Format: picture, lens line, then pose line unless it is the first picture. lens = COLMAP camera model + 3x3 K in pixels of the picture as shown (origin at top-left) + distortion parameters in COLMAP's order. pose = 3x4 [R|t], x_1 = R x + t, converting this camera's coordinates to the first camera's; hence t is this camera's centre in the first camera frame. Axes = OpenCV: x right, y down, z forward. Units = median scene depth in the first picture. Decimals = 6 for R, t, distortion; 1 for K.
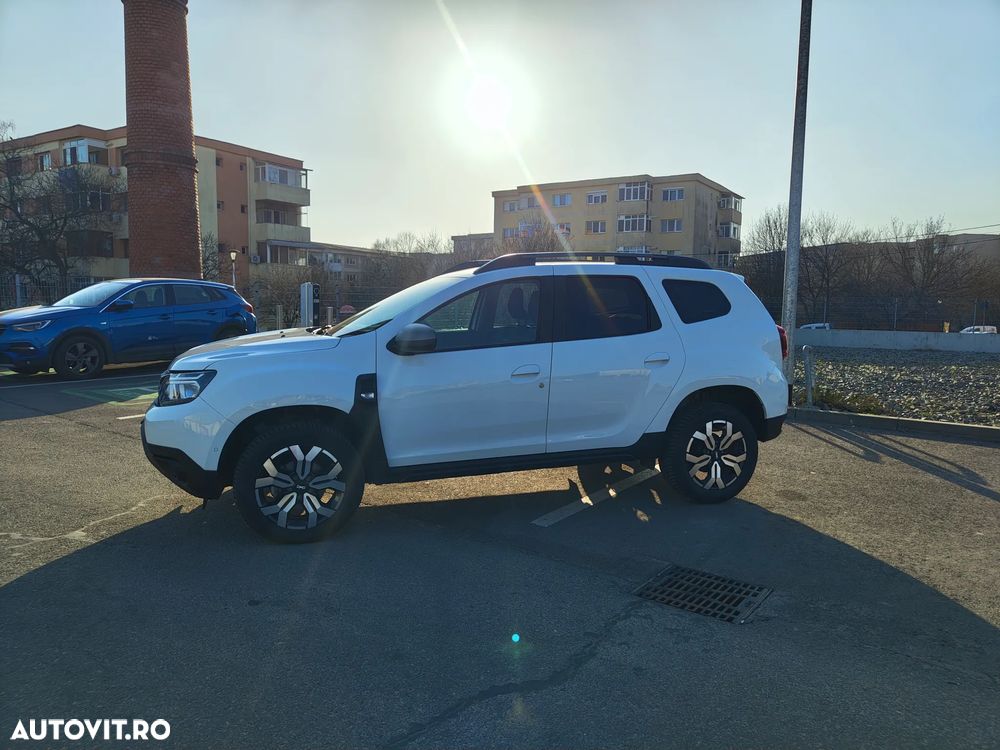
lens RADIAL K [[691.7, 0, 495.4], [0, 691.7, 372.4], [0, 0, 1]] dist [0.005431, 0.000964]
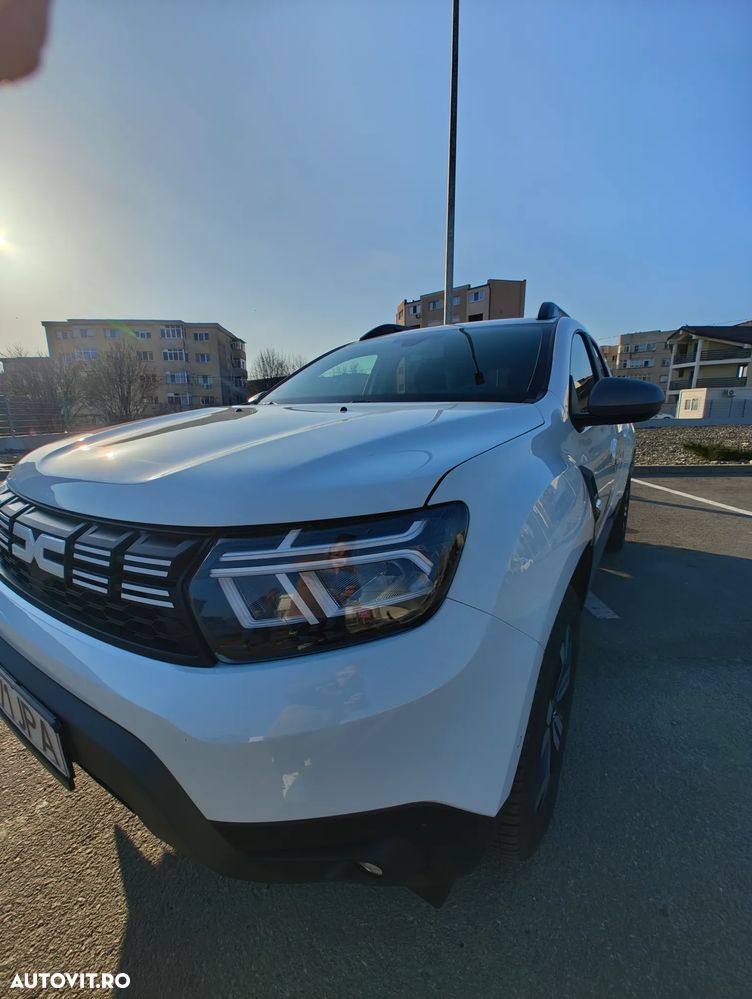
lens RADIAL K [[413.8, 0, 372.6], [0, 413.8, 498.2], [0, 0, 1]] dist [0.001721, 0.000237]
pose [[0.790583, -0.141751, 0.595722, -0.430574], [0.077867, 0.988212, 0.131806, -0.024657], [-0.607384, -0.057816, 0.792302, 0.696463]]
